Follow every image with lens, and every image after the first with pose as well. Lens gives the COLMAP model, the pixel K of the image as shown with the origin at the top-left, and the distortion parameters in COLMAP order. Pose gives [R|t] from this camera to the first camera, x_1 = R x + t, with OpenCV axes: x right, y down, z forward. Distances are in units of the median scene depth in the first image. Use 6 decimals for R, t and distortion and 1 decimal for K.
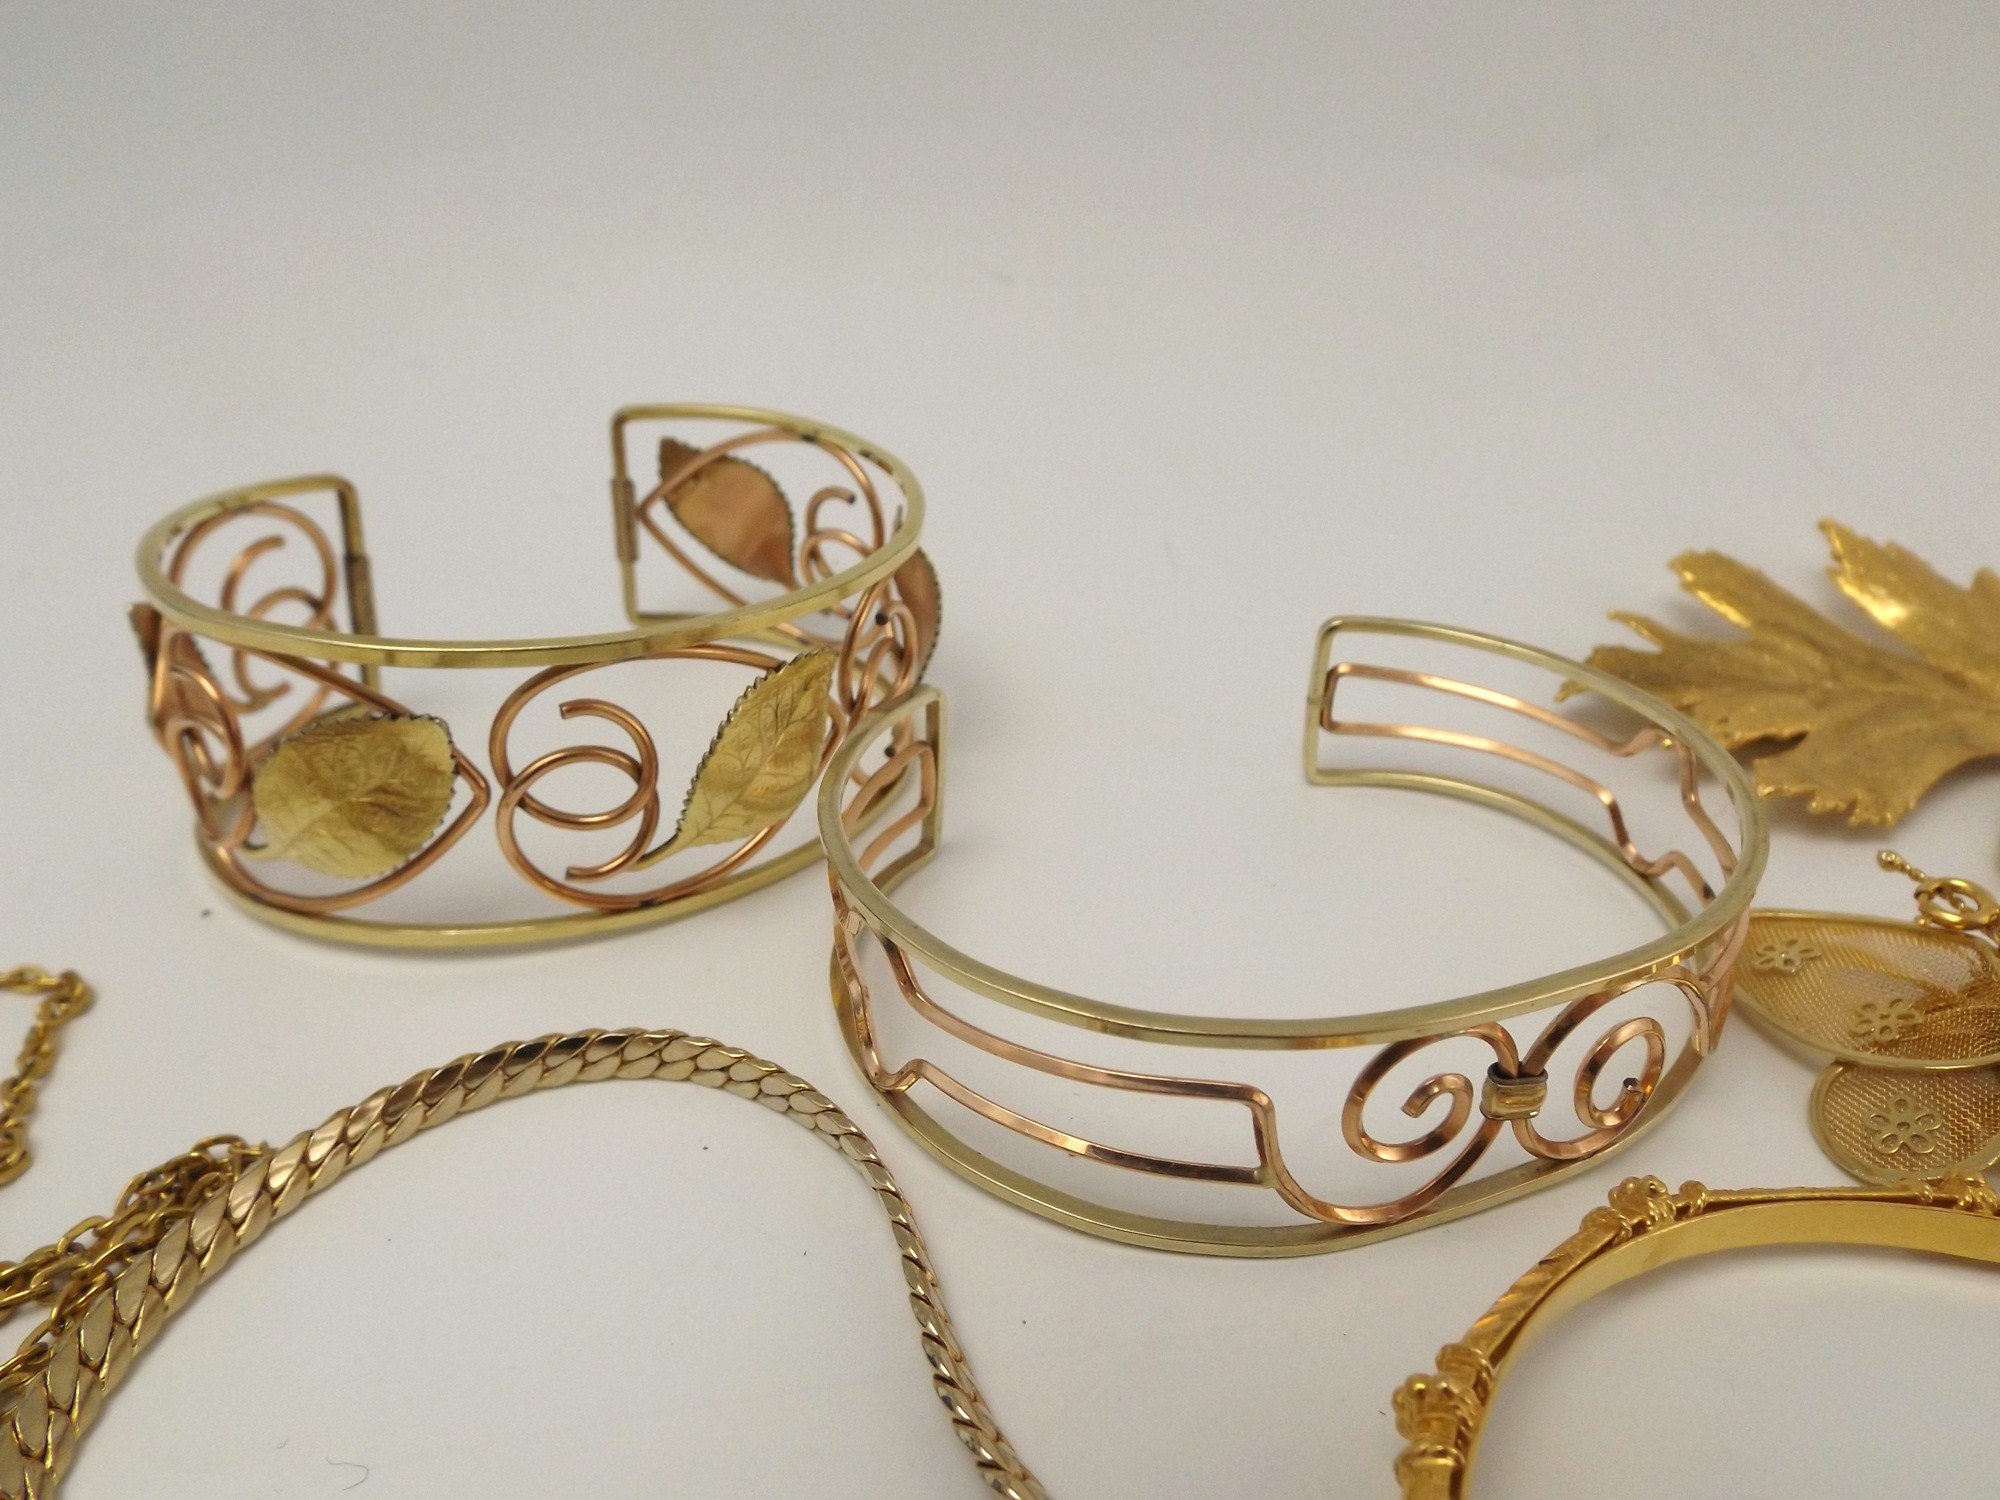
lens RADIAL K [[1422.6, 0, 1002.9], [0, 1422.6, 762.3], [0, 0, 1]] dist [0.017558, -0.028528]
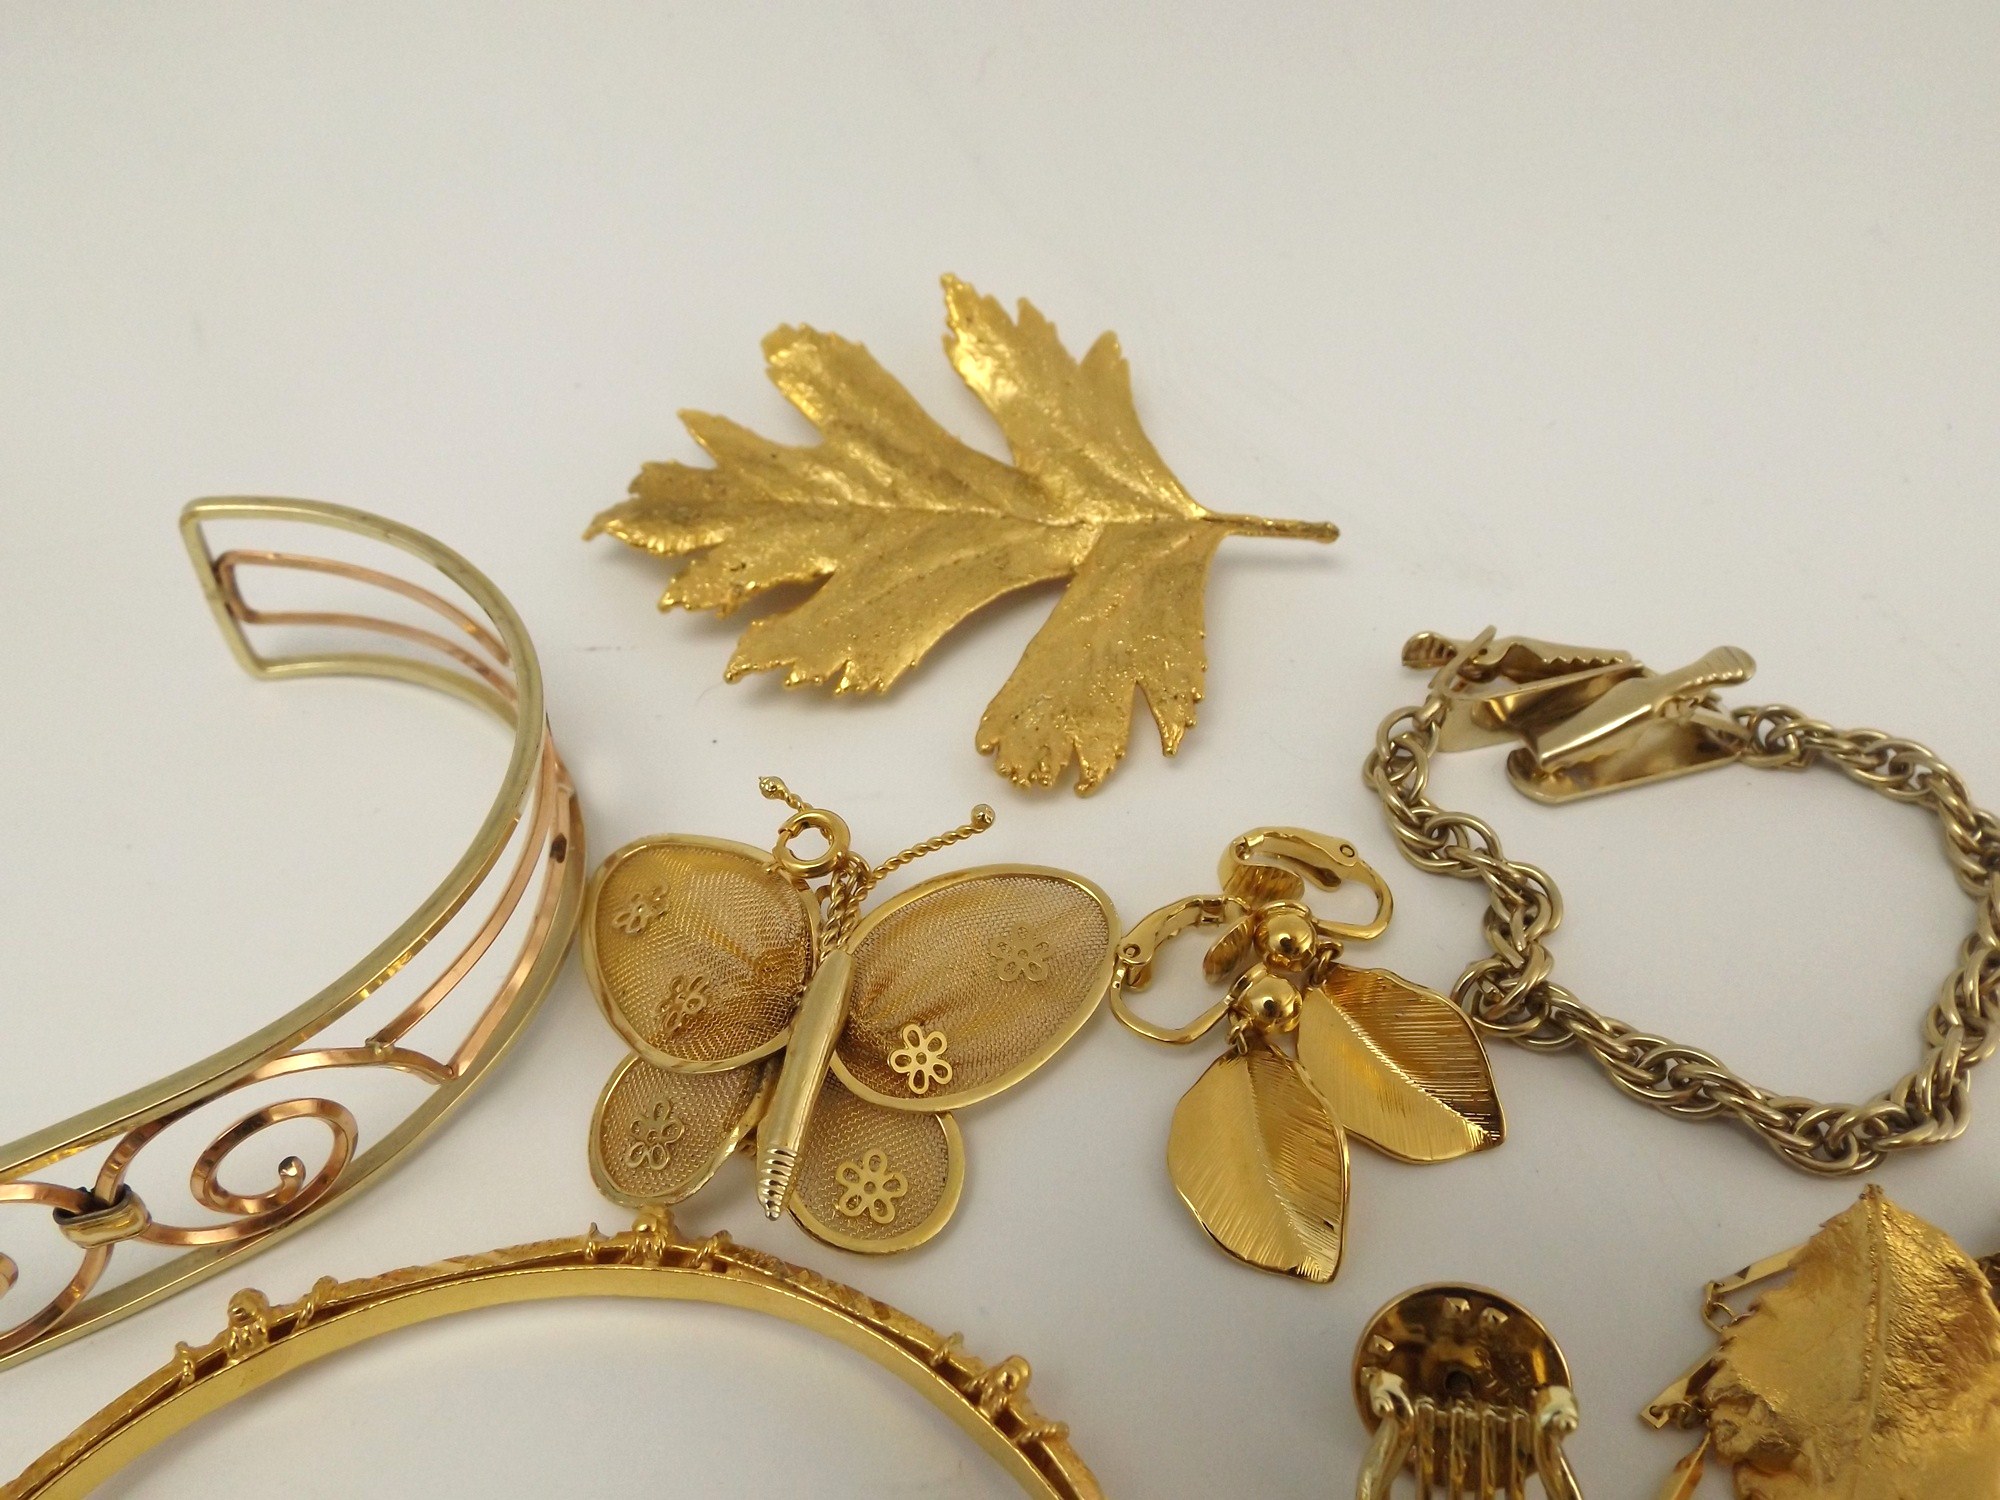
lens RADIAL K [[1422.6, 0, 990.6], [0, 1422.6, 755.9], [0, 0, 1]] dist [0.017558, -0.028528]
pose [[0.982198, -0.101063, 0.158343, 0.743819], [0.048728, 0.951162, 0.304823, -0.264900], [-0.181416, -0.291681, 0.939154, 0.152543]]
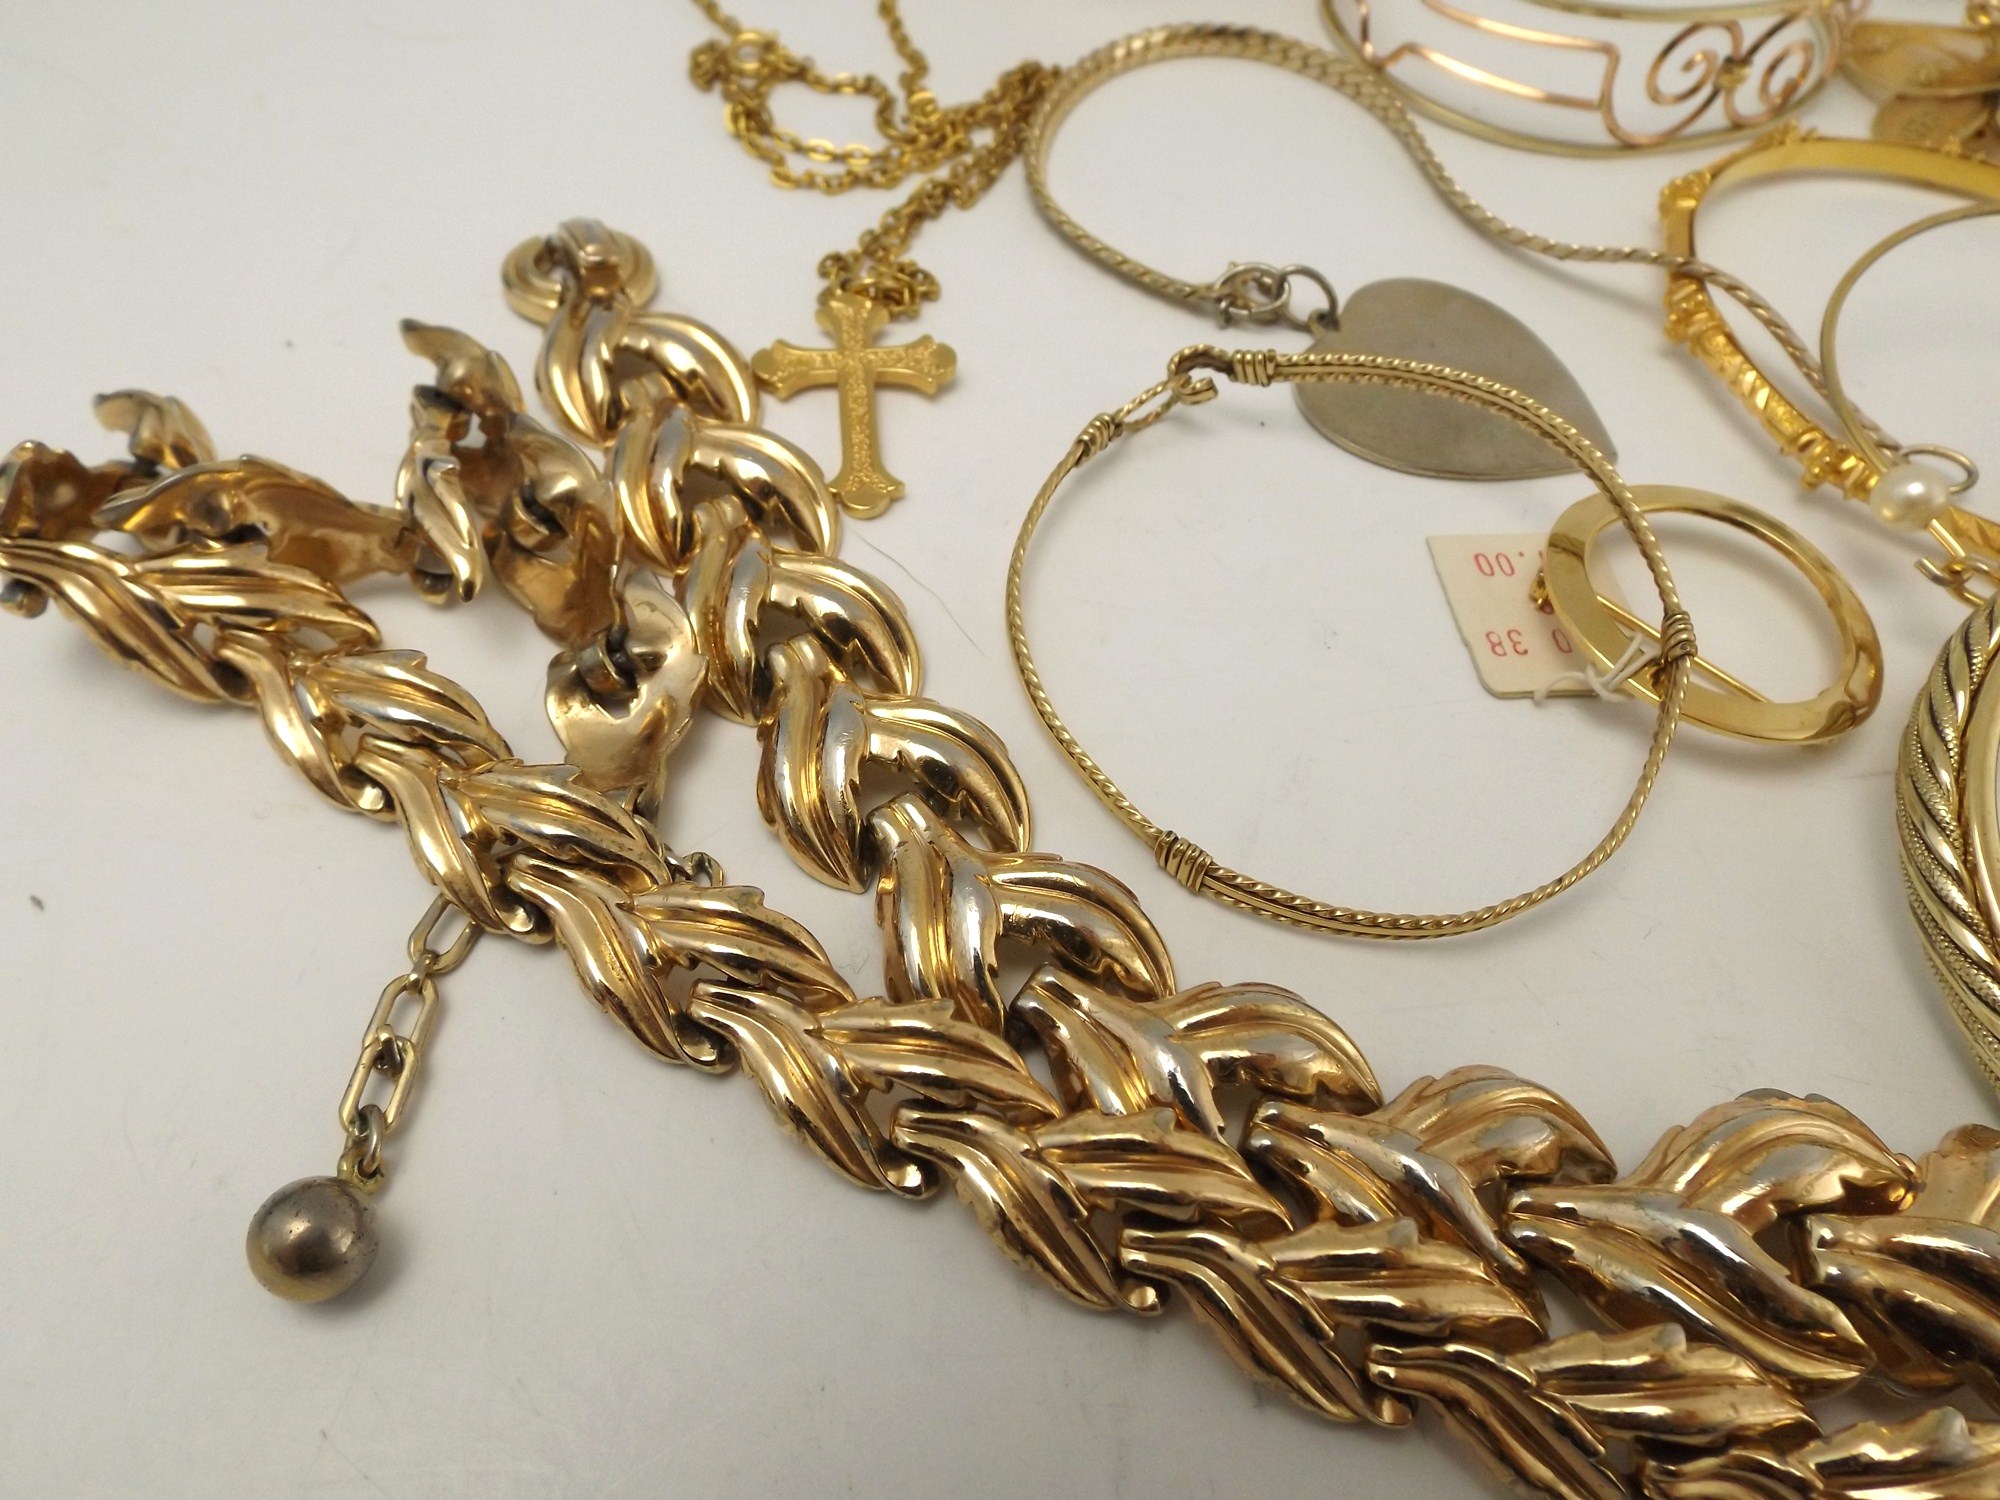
lens RADIAL K [[1422.6, 0, 1008.6], [0, 1422.6, 760.3], [0, 0, 1]] dist [0.017558, -0.028528]
pose [[0.998265, 0.048454, 0.033441, -0.585346], [-0.058195, 0.898091, 0.435942, 0.269438], [-0.008910, -0.437132, 0.899353, -1.028309]]
